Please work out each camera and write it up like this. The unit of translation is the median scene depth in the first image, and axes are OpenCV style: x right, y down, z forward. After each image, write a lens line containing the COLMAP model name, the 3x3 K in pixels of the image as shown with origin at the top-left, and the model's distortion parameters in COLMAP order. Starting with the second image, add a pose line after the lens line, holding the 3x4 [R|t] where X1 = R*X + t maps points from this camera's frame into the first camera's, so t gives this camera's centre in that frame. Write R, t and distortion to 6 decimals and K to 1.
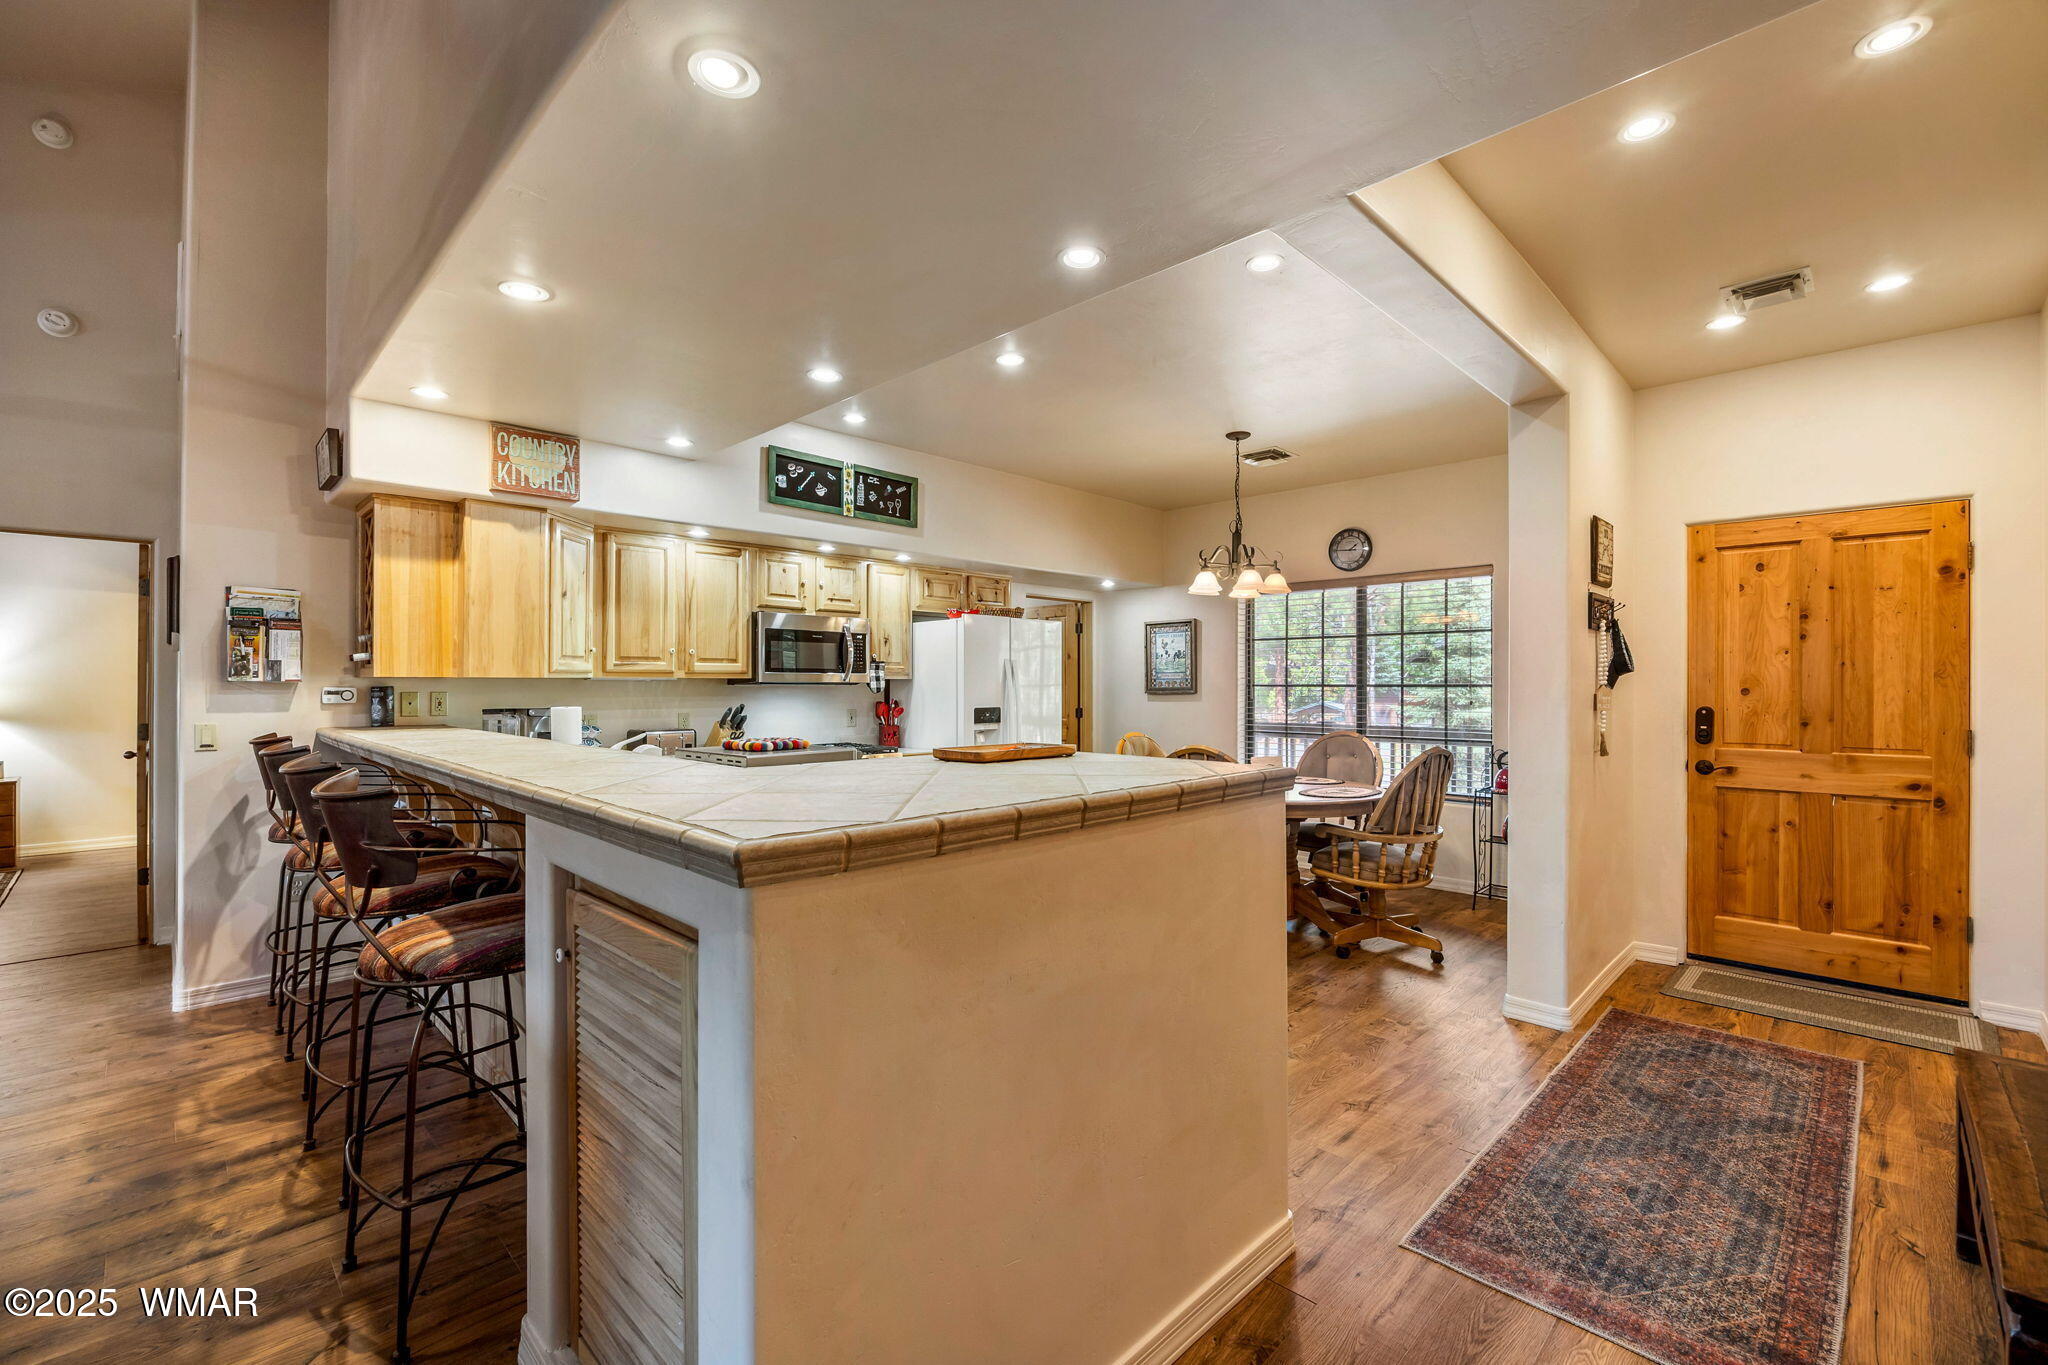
lens RADIAL K [[869.4, 0, 1015.9], [0, 869.4, 679.5], [0, 0, 1]] dist [-0.011246, -0.000022]
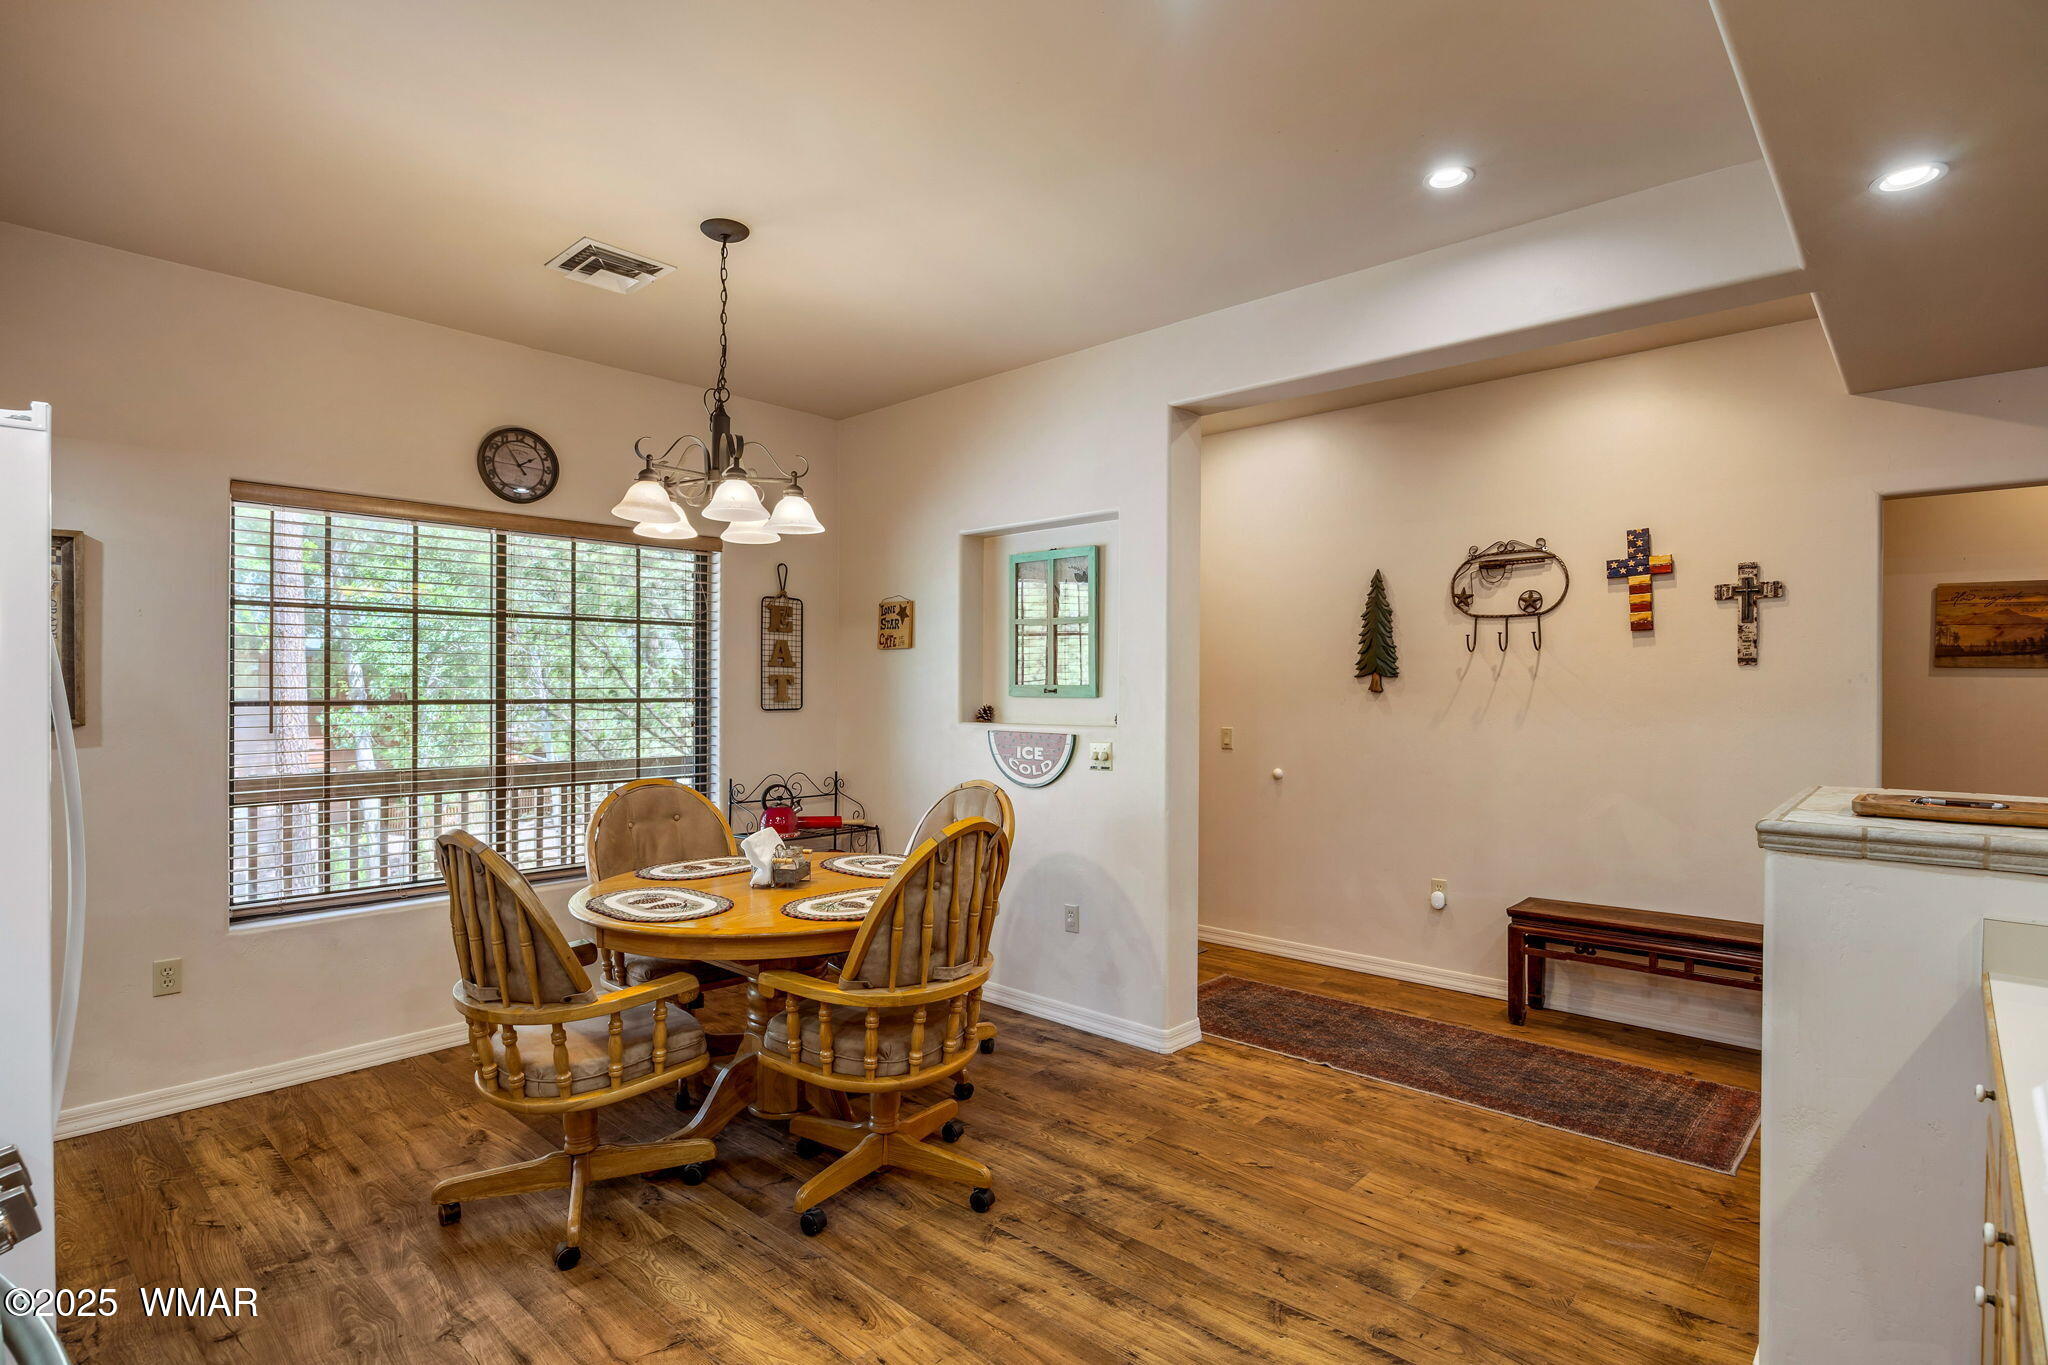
lens RADIAL K [[1018.9, 0, 1030.9], [0, 1018.9, 689.2], [0, 0, 1]] dist [-0.004057, -0.003100]
pose [[-0.055840, -0.003956, 0.998432, -0.308601], [-0.009181, 0.999952, 0.003449, -0.006710], [-0.998398, -0.008974, -0.055874, 0.698157]]
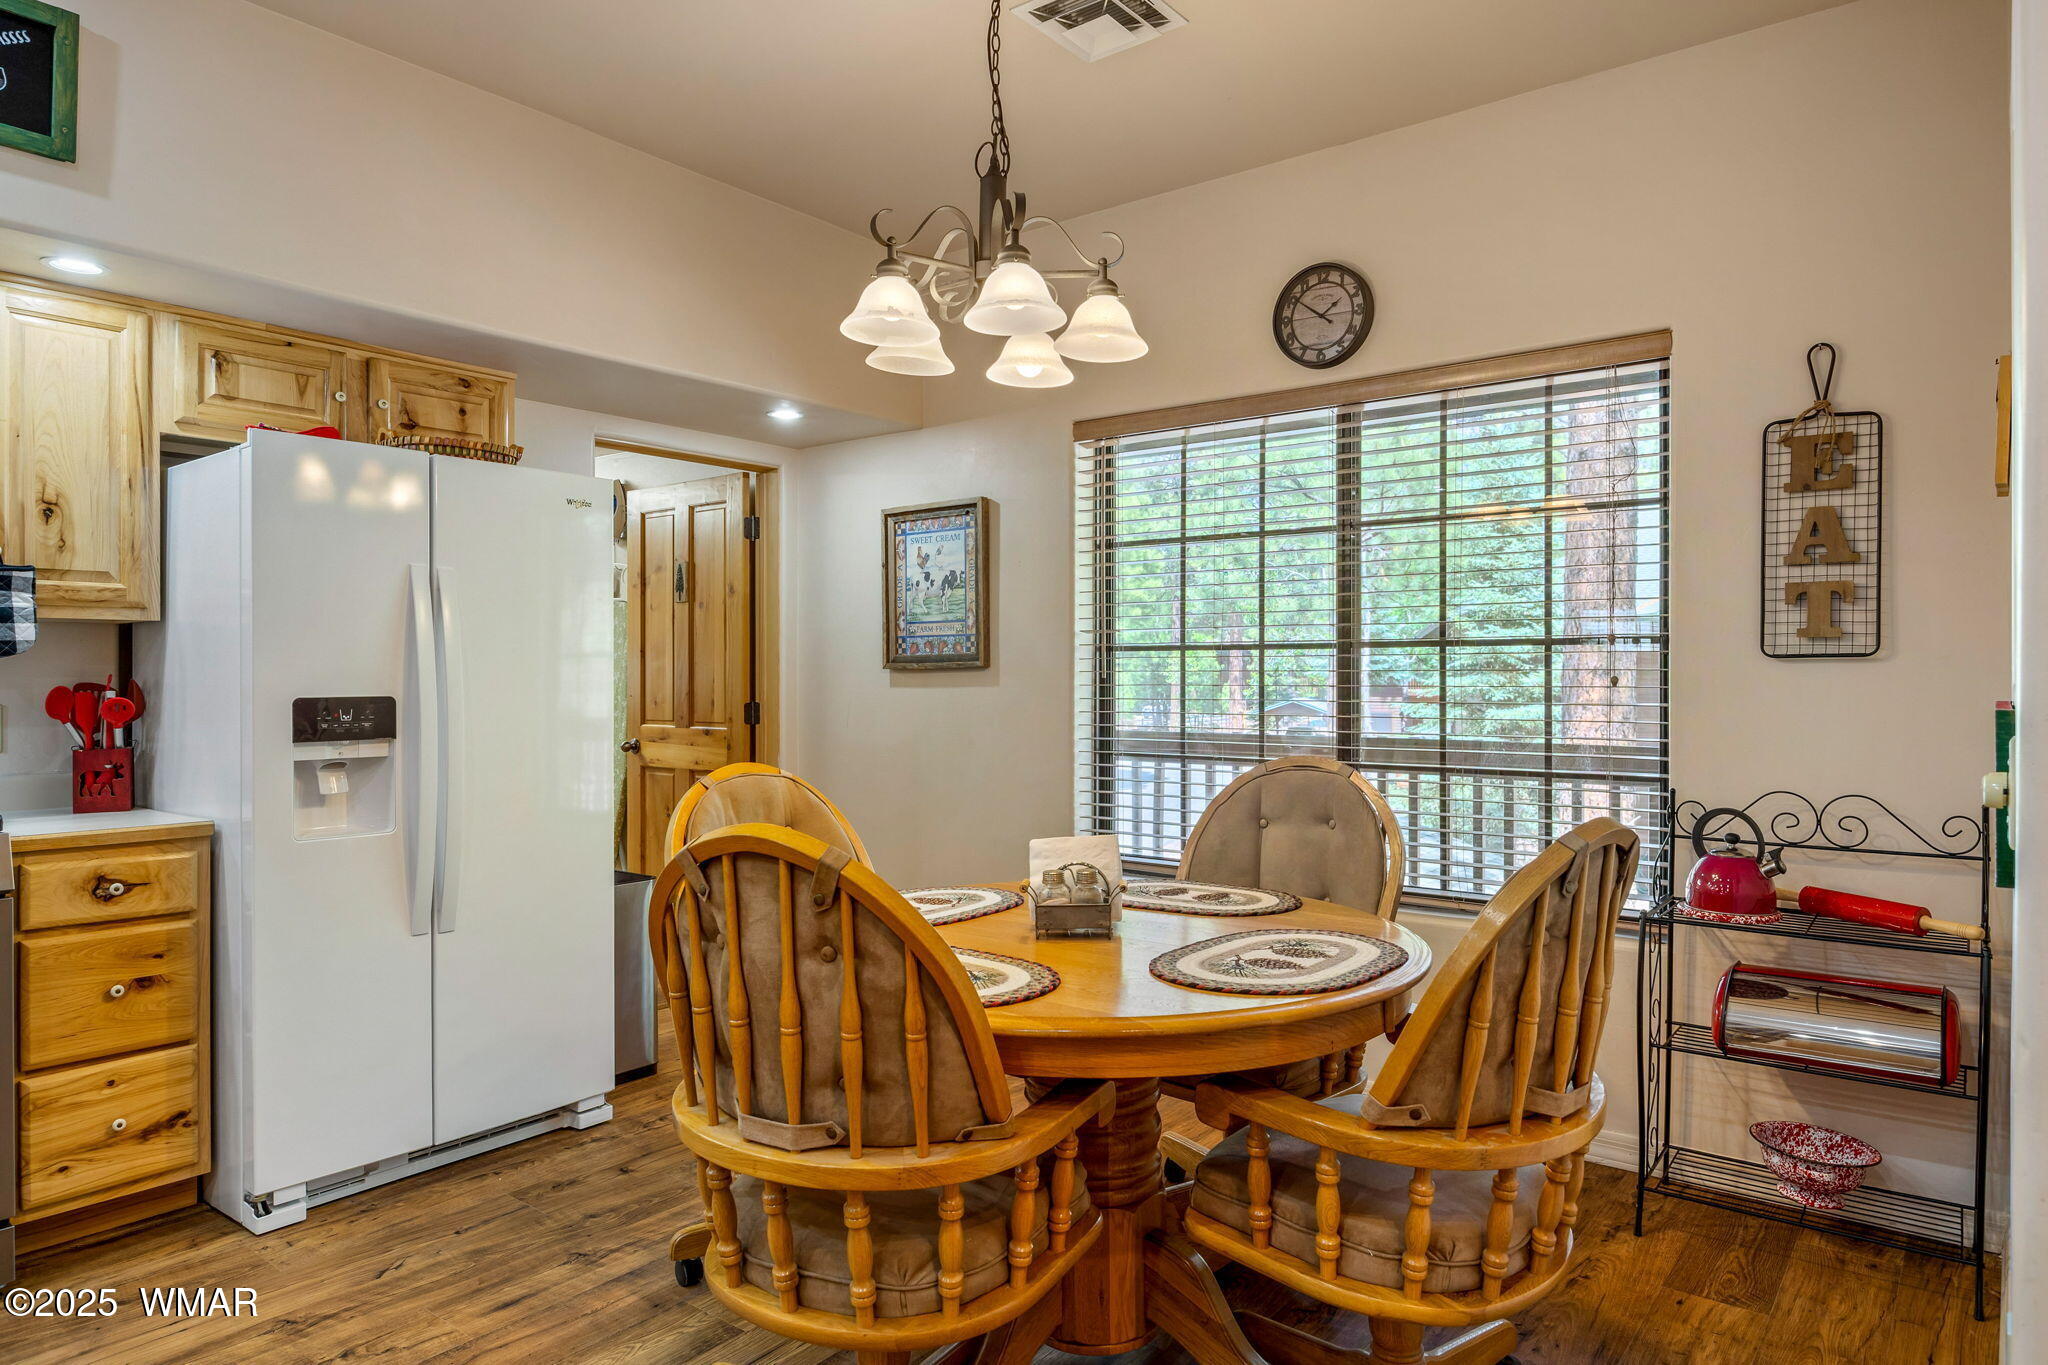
lens RADIAL K [[1264.1, 0, 1025.3], [0, 1264.1, 676.1], [0, 0, 1]] dist [0.005148, -0.000542]
pose [[0.991816, -0.000859, 0.127669, 0.166918], [0.000047, 0.999980, 0.006363, 0.018866], [-0.127672, -0.006305, 0.991796, 0.417519]]
